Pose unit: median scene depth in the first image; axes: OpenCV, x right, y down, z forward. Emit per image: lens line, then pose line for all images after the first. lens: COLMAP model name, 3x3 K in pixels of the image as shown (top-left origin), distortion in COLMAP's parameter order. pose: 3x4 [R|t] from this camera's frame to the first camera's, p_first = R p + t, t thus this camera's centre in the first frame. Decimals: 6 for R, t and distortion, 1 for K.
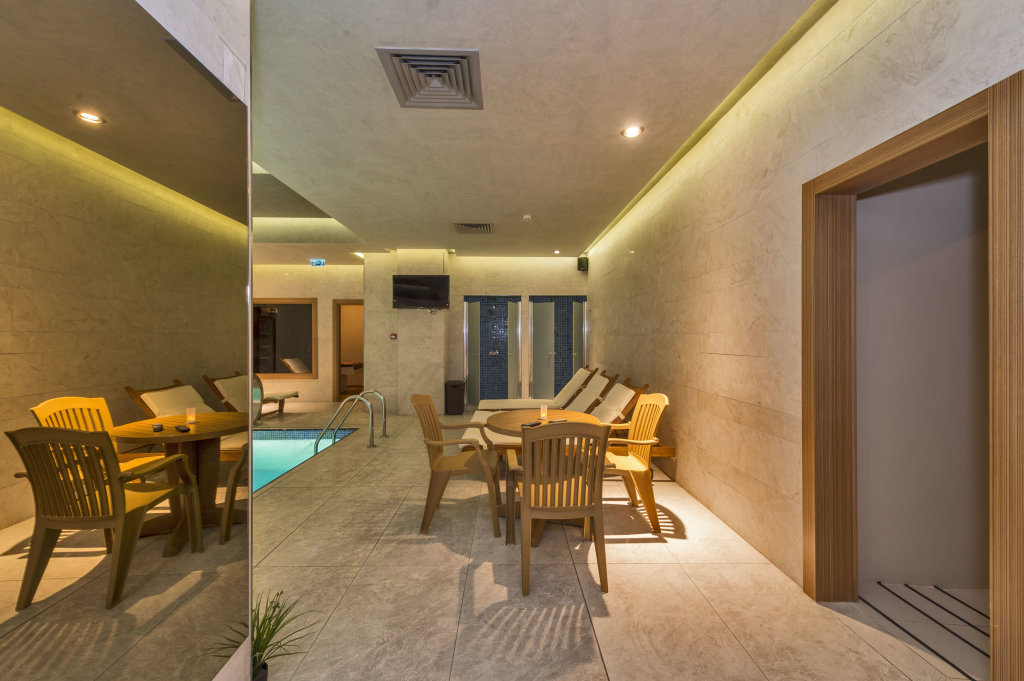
lens RADIAL K [[399.5, 0, 512.0], [0, 399.5, 340.5], [0, 0, 1]] dist [0.016505, -0.004577]
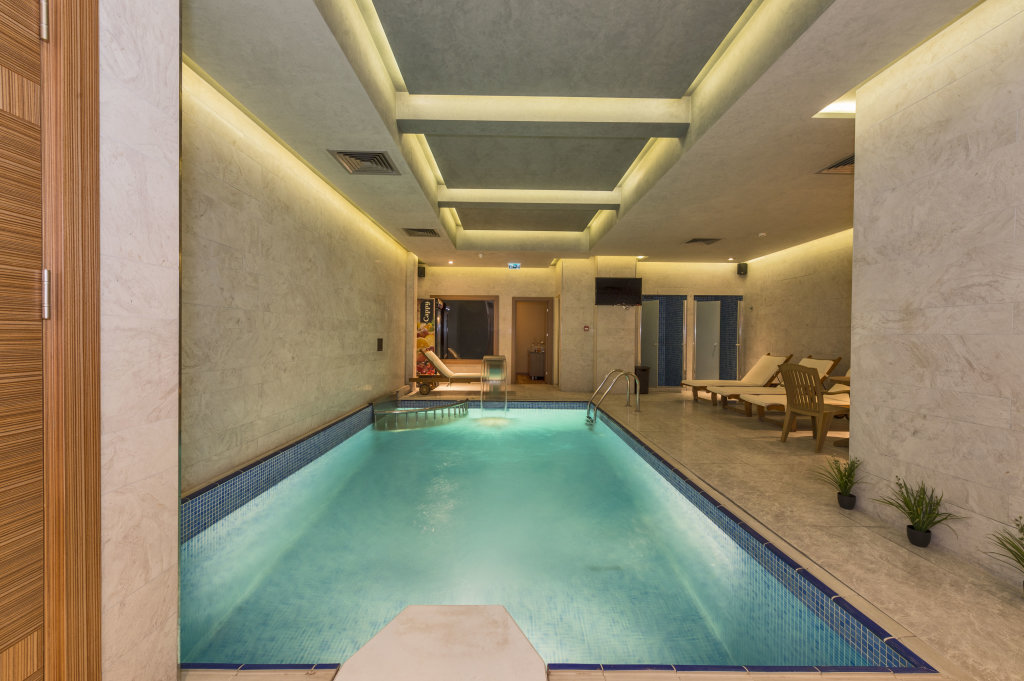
lens RADIAL K [[399.5, 0, 512.0], [0, 399.5, 340.5], [0, 0, 1]] dist [0.016505, -0.004577]
pose [[0.999950, 0.009908, 0.001314, -0.560722], [-0.009914, 0.999940, 0.004765, 0.024367], [-0.001267, -0.004778, 0.999988, -0.213605]]
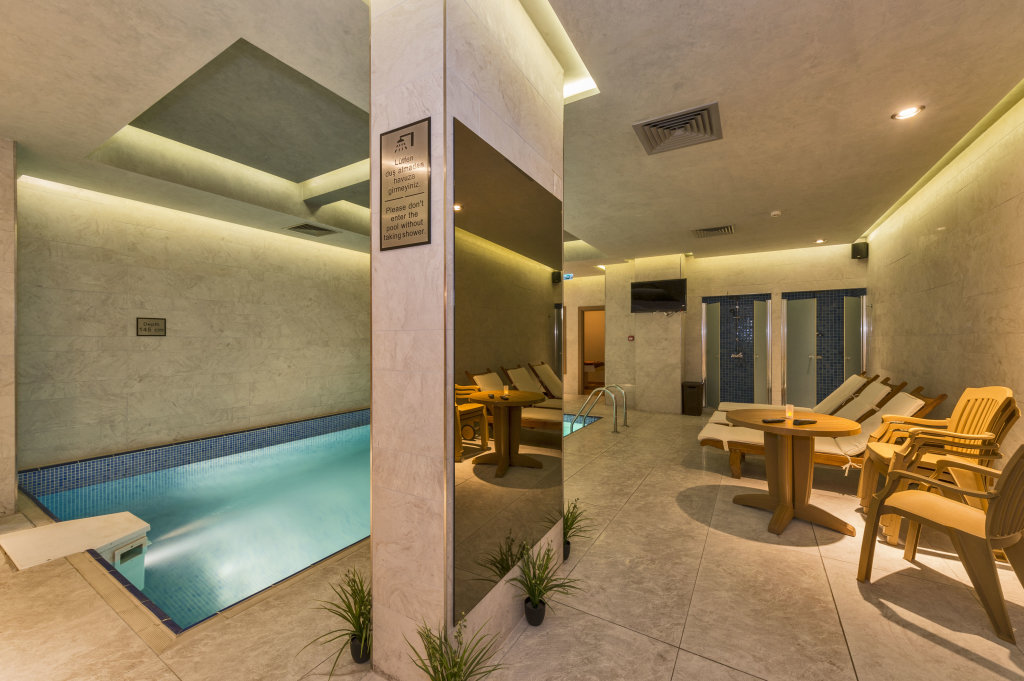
lens RADIAL K [[399.5, 0, 512.0], [0, 399.5, 340.5], [0, 0, 1]] dist [0.016505, -0.004577]
pose [[0.846557, -0.000711, -0.532298, 0.011765], [-0.001776, 0.999990, -0.004161, 0.001146], [0.532295, 0.004467, 0.846547, -0.110071]]
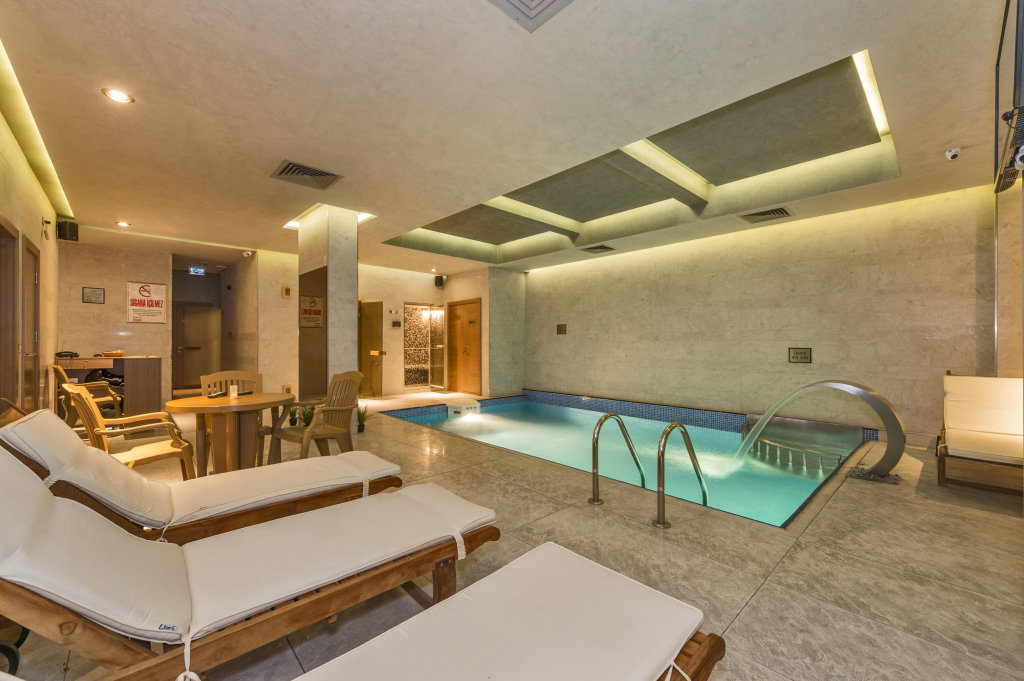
lens RADIAL K [[399.5, 0, 512.0], [0, 399.5, 340.5], [0, 0, 1]] dist [0.016505, -0.004577]
pose [[-0.735942, -0.007789, -0.677000, 0.111016], [-0.005704, 0.999970, -0.005305, 0.020223], [0.677021, -0.000043, -0.735964, 0.991937]]
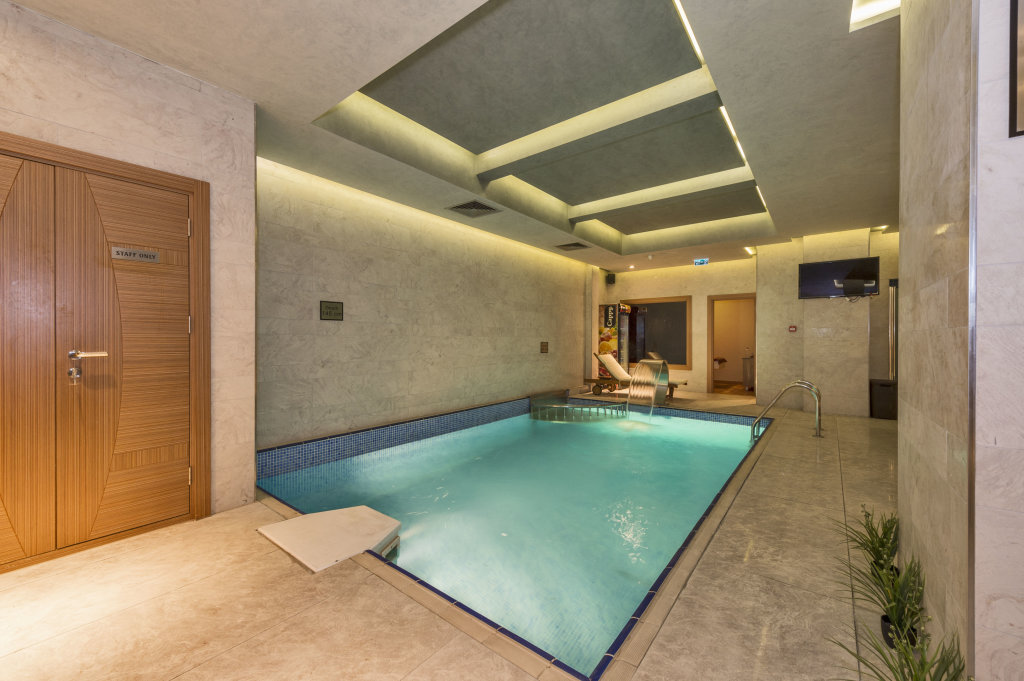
lens RADIAL K [[399.5, 0, 512.0], [0, 399.5, 340.5], [0, 0, 1]] dist [0.016505, -0.004577]
pose [[0.779993, 0.002367, -0.625784, -0.233883], [-0.004921, 0.999985, -0.002351, 0.025495], [0.625769, 0.004914, 0.779993, -0.183906]]
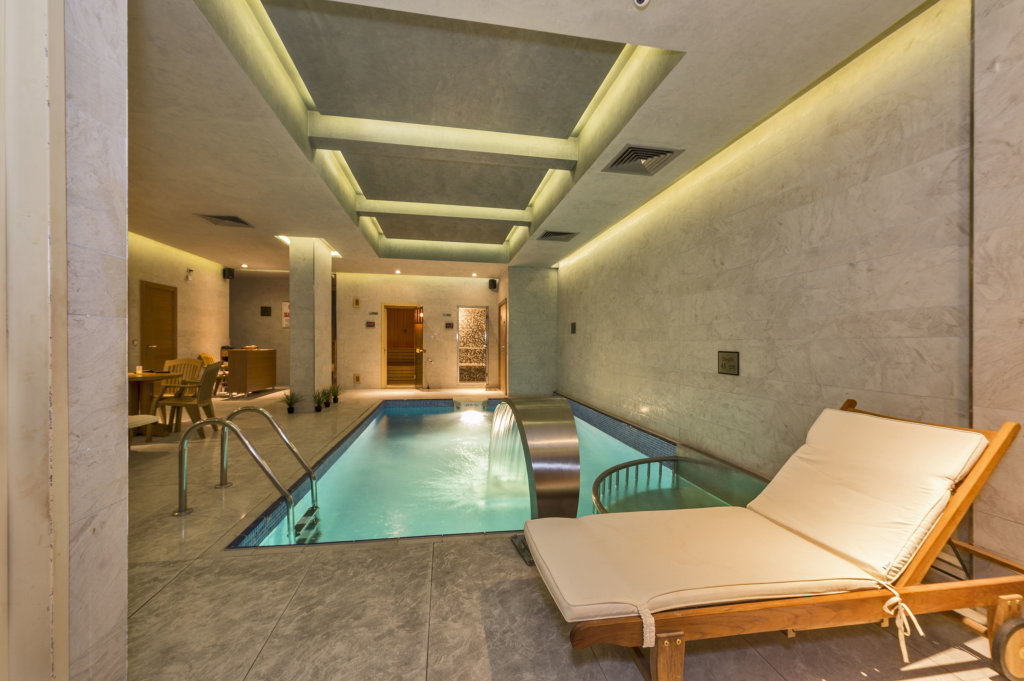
lens RADIAL K [[391.8, 0, 512.0], [0, 391.8, 340.5], [0, 0, 1]] dist [0.002076, 0.000210]
pose [[-0.987226, -0.012560, -0.158832, -0.523931], [-0.012155, 0.999920, -0.003523, 0.018534], [0.158863, -0.001547, -0.987299, 1.249615]]
